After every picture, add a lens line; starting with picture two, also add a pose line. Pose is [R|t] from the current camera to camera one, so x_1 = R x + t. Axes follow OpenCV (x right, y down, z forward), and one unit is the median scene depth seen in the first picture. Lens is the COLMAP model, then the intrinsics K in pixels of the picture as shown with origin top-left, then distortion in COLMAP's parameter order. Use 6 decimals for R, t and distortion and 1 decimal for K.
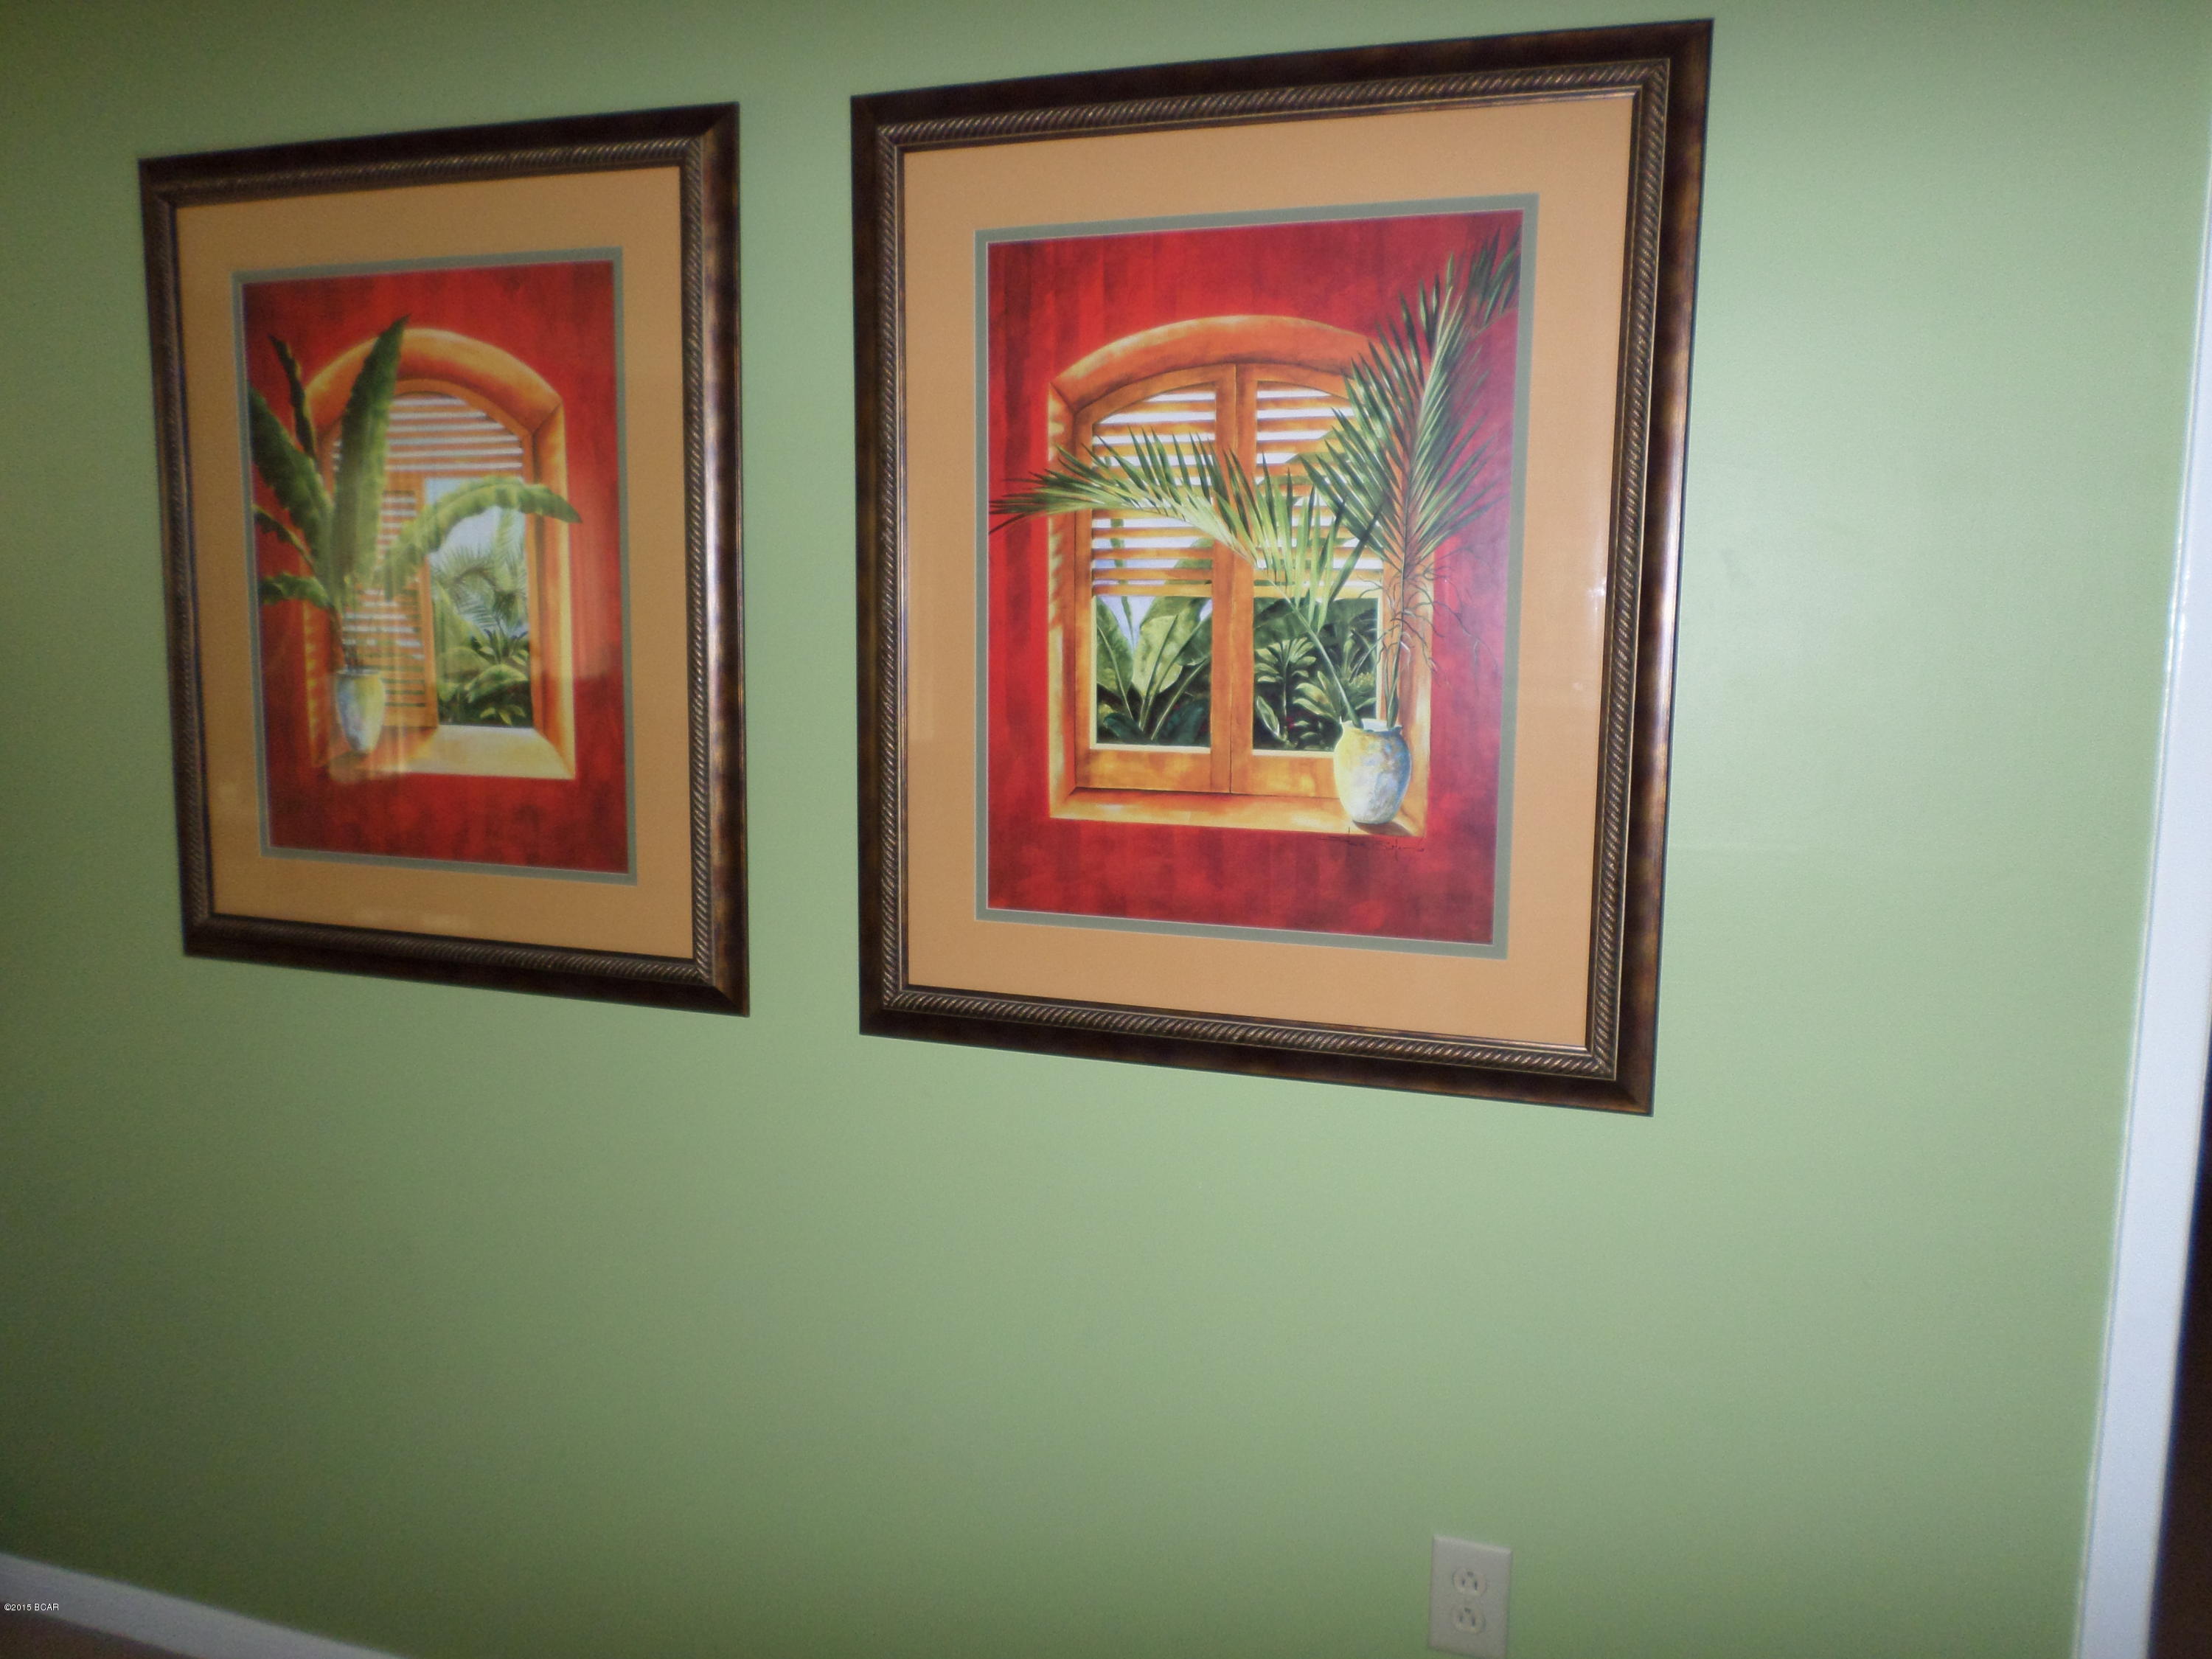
lens RADIAL K [[1679.9, 0, 1105.2], [0, 1679.9, 829.8], [0, 0, 1]] dist [-0.006339, -0.000346]
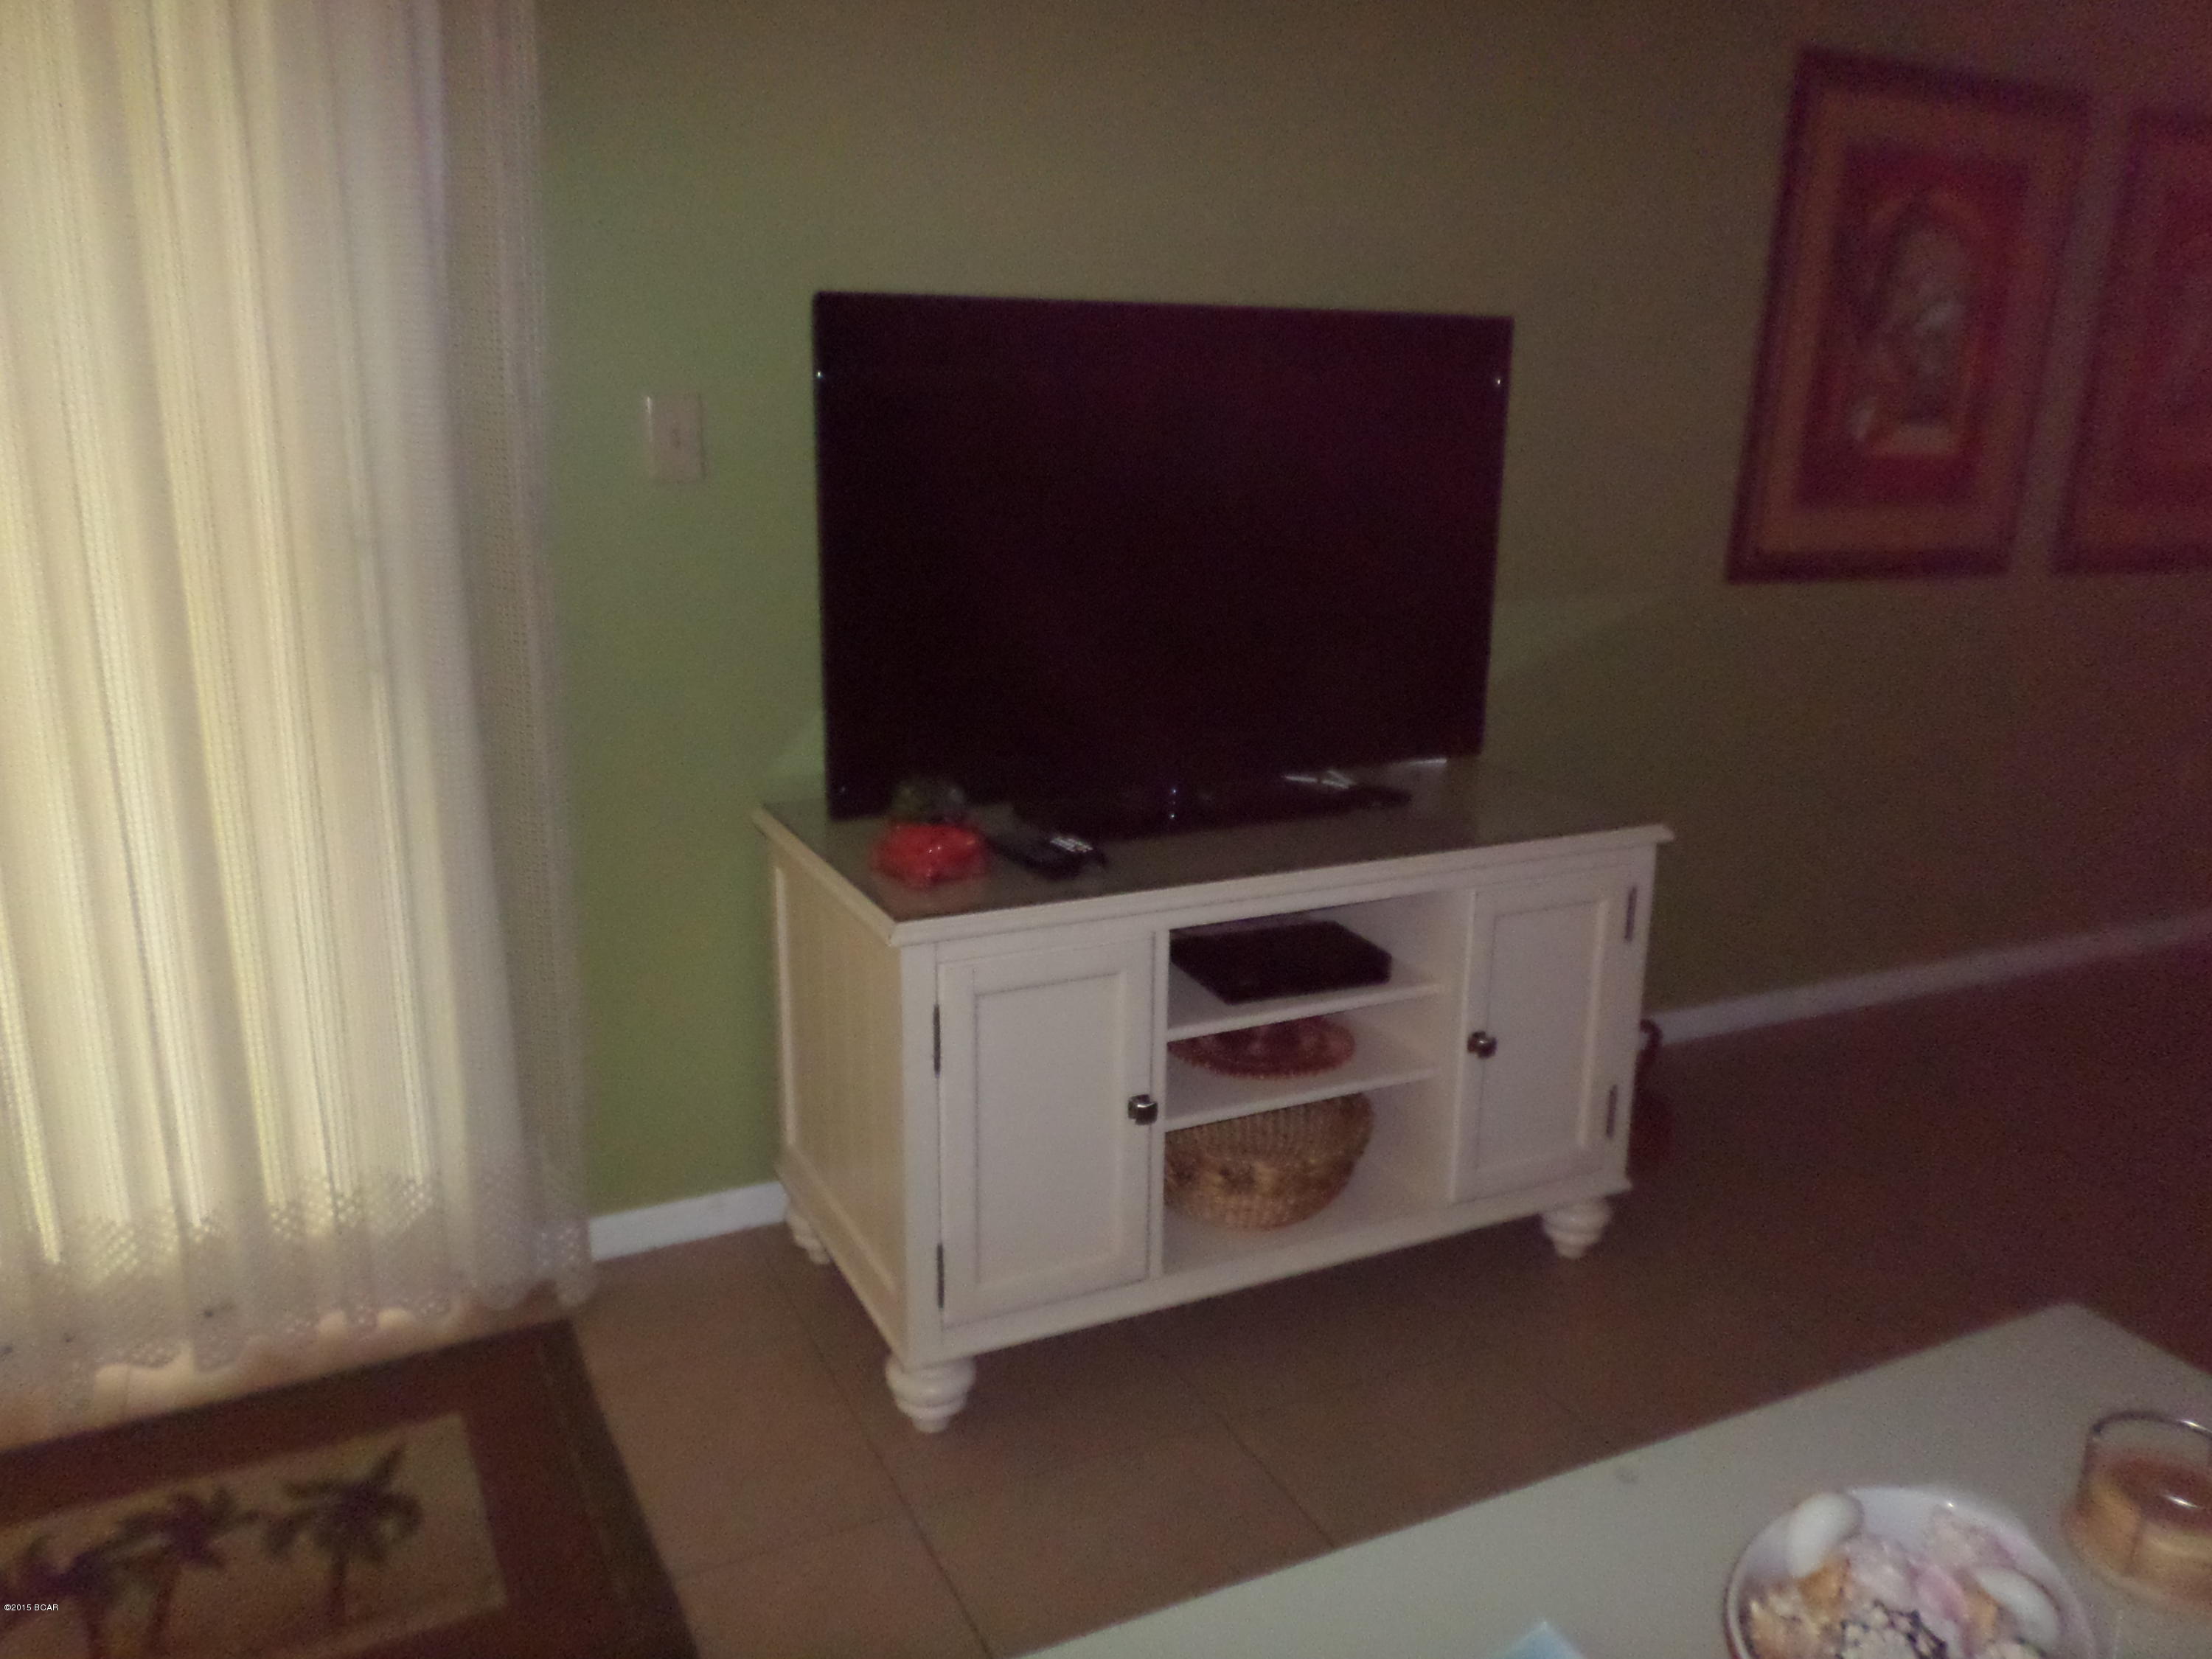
lens RADIAL K [[1679.9, 0, 1106.4], [0, 1679.9, 832.6], [0, 0, 1]] dist [-0.006339, -0.000346]
pose [[0.715257, -0.176833, 0.676120, -2.249436], [0.074700, 0.981261, 0.177616, -0.019322], [-0.694858, -0.076535, 0.715063, 0.301319]]
